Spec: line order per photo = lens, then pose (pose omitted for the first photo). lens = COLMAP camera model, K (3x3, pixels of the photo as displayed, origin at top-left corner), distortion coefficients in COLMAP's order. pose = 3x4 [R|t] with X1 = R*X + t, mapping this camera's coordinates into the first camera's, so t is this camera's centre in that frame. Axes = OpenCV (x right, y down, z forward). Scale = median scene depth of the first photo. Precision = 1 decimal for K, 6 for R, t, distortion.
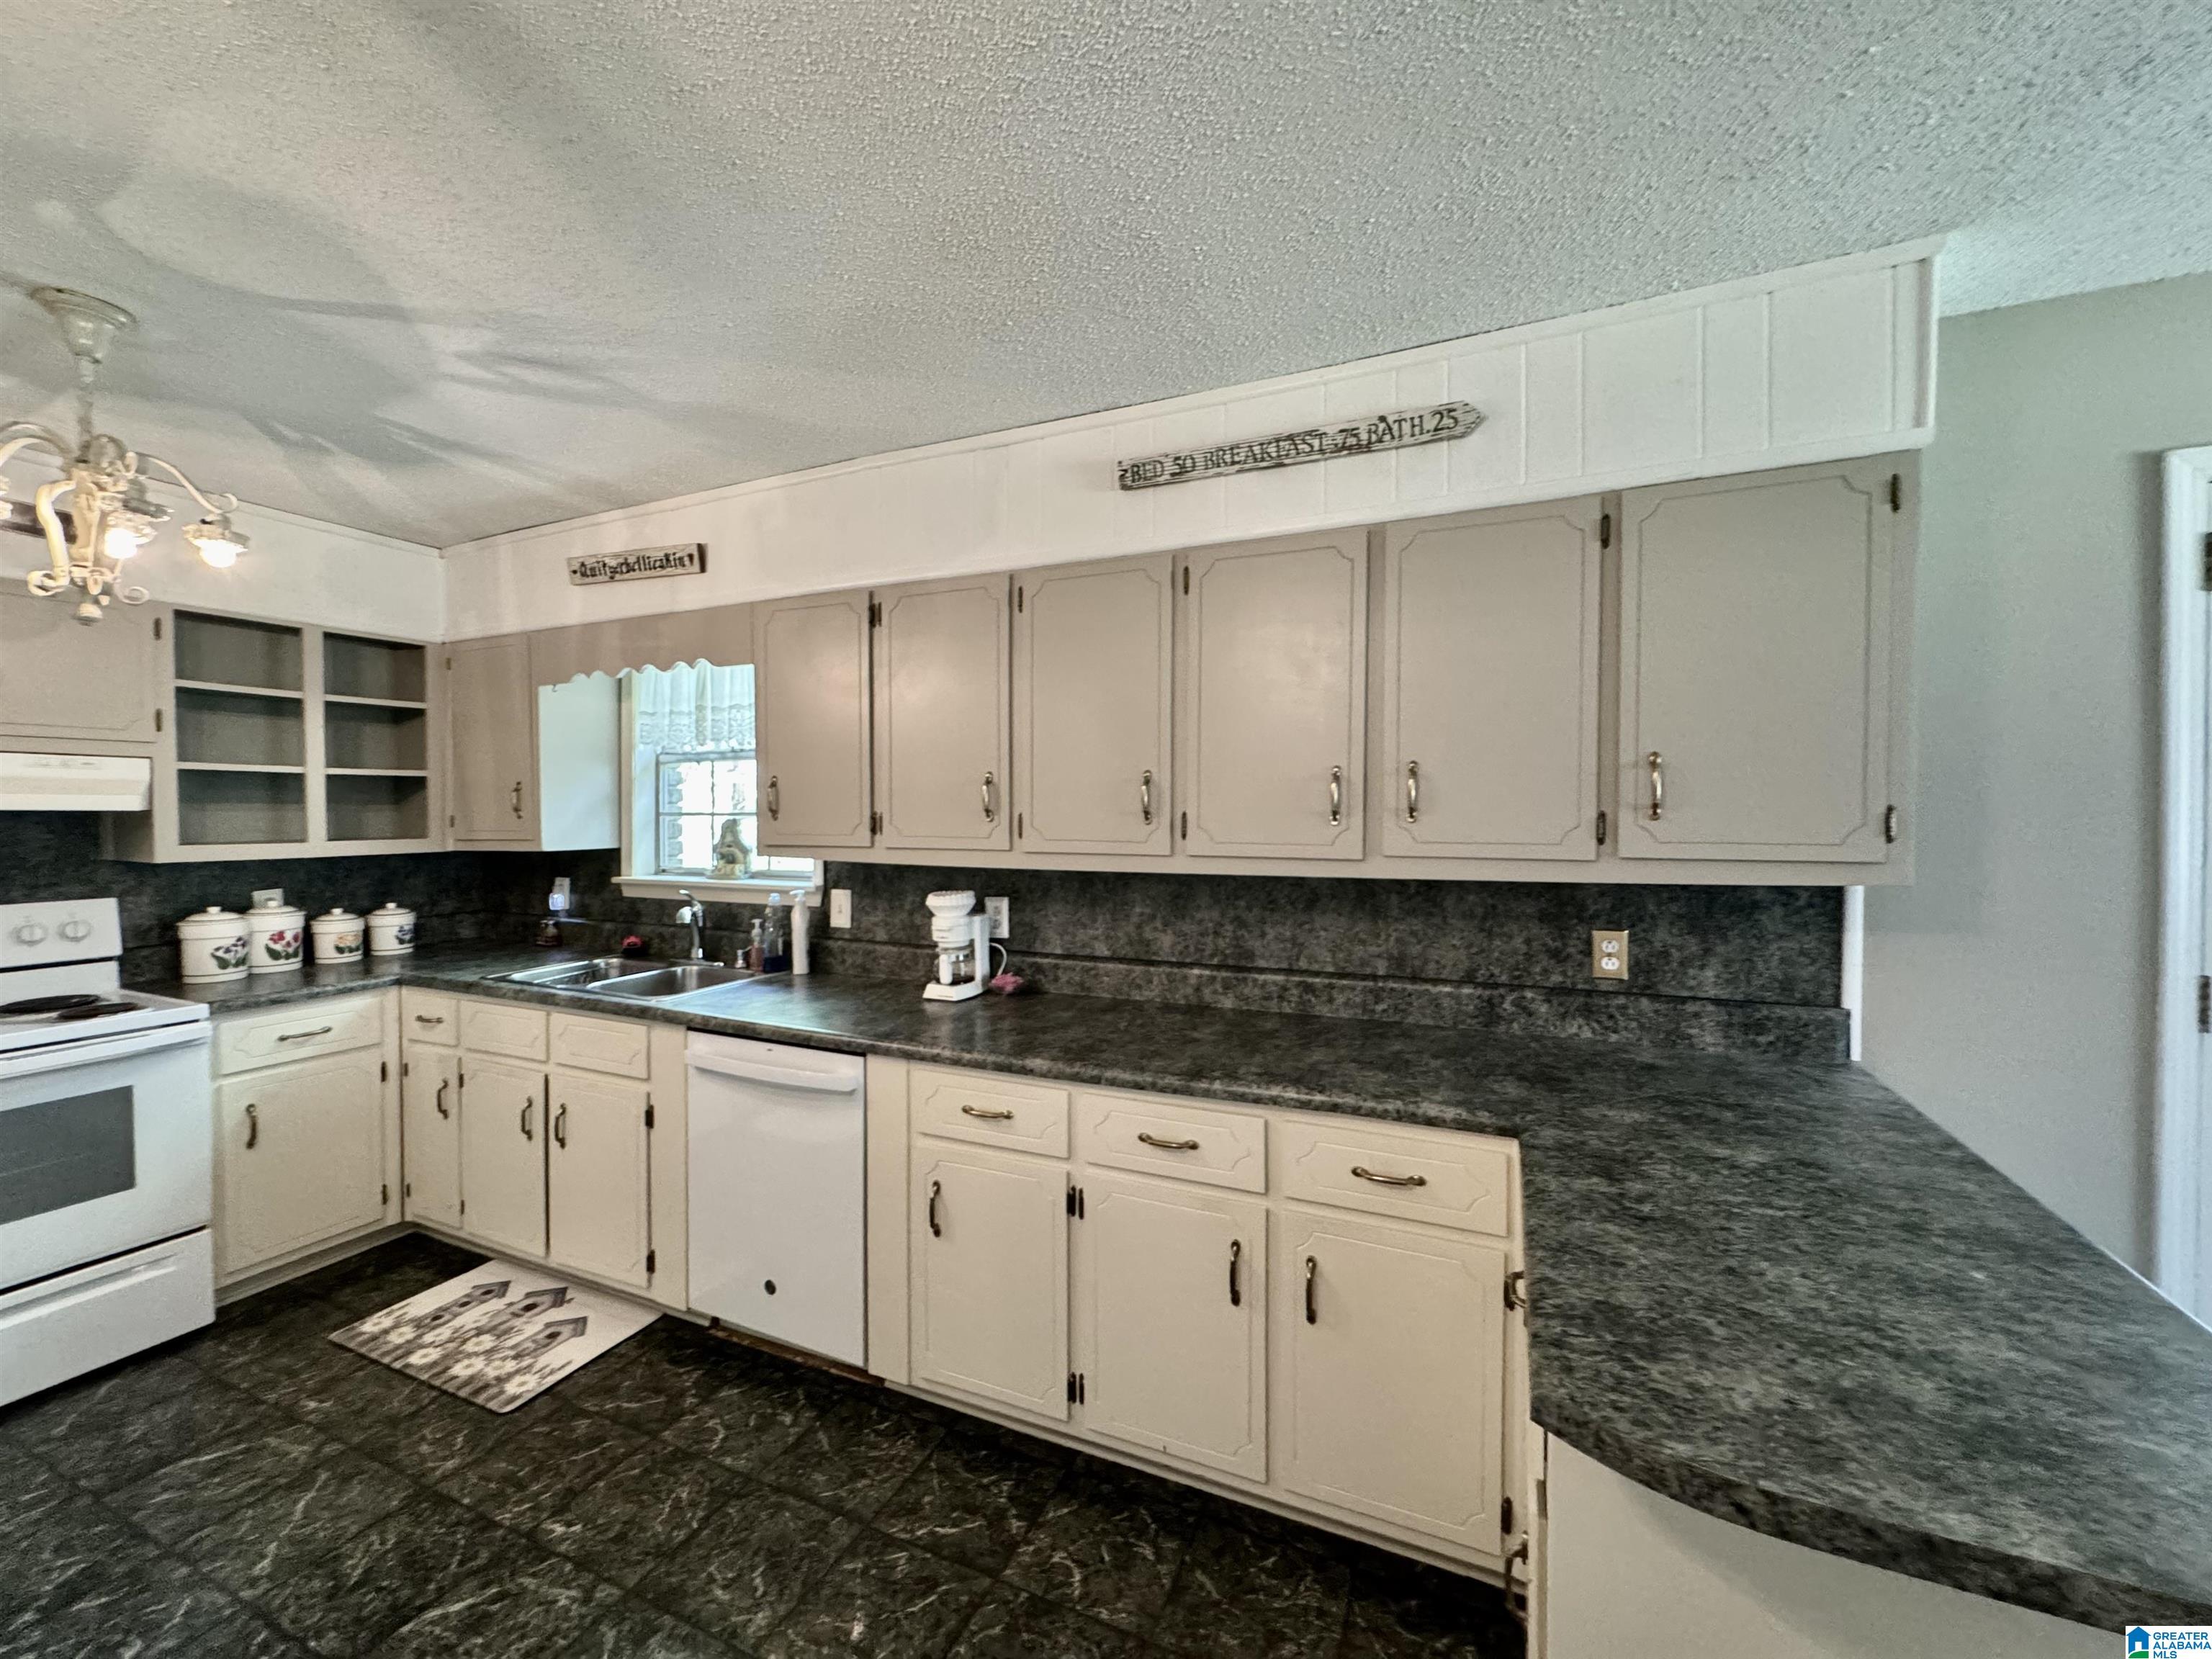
lens RADIAL K [[883.4, 0, 1105.4], [0, 883.4, 825.4], [0, 0, 1]] dist [-0.003063, 0.000821]
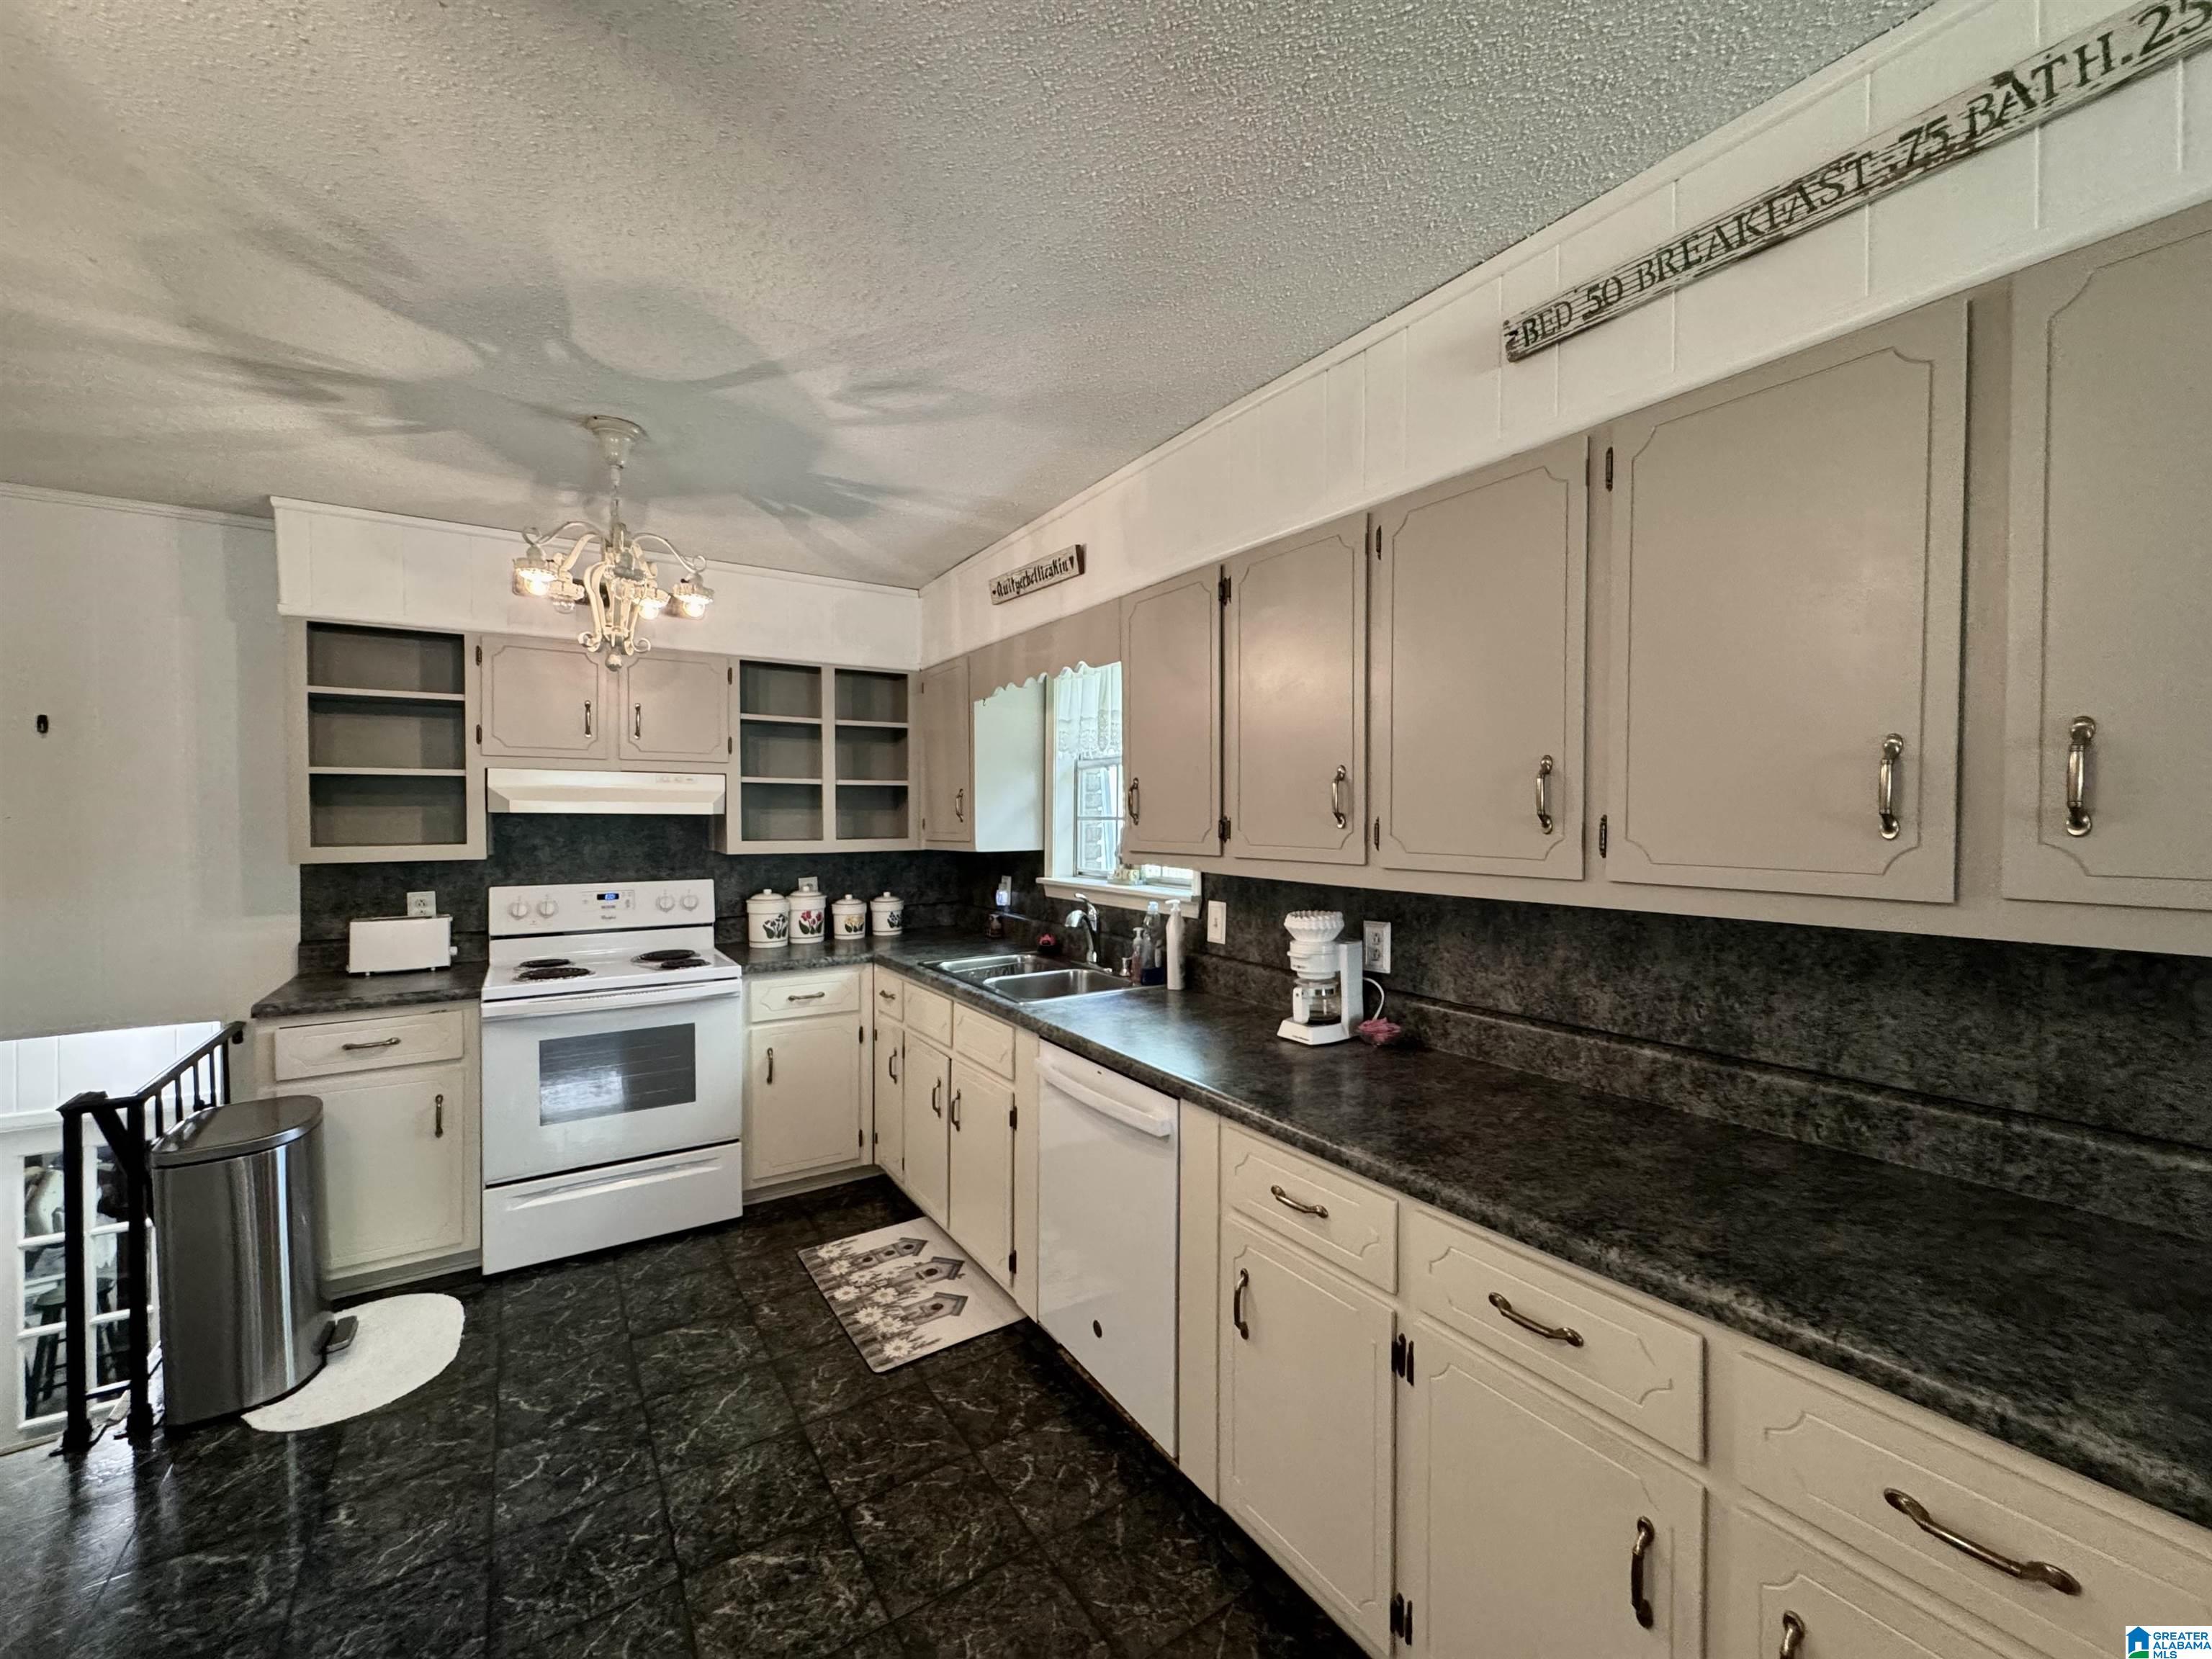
lens RADIAL K [[883.4, 0, 1105.4], [0, 883.4, 825.4], [0, 0, 1]] dist [-0.003063, 0.000821]
pose [[0.843267, 0.007126, -0.537447, 0.113031], [-0.010846, 0.999934, -0.003760, -0.001328], [0.537385, 0.009000, 0.843289, 0.204759]]
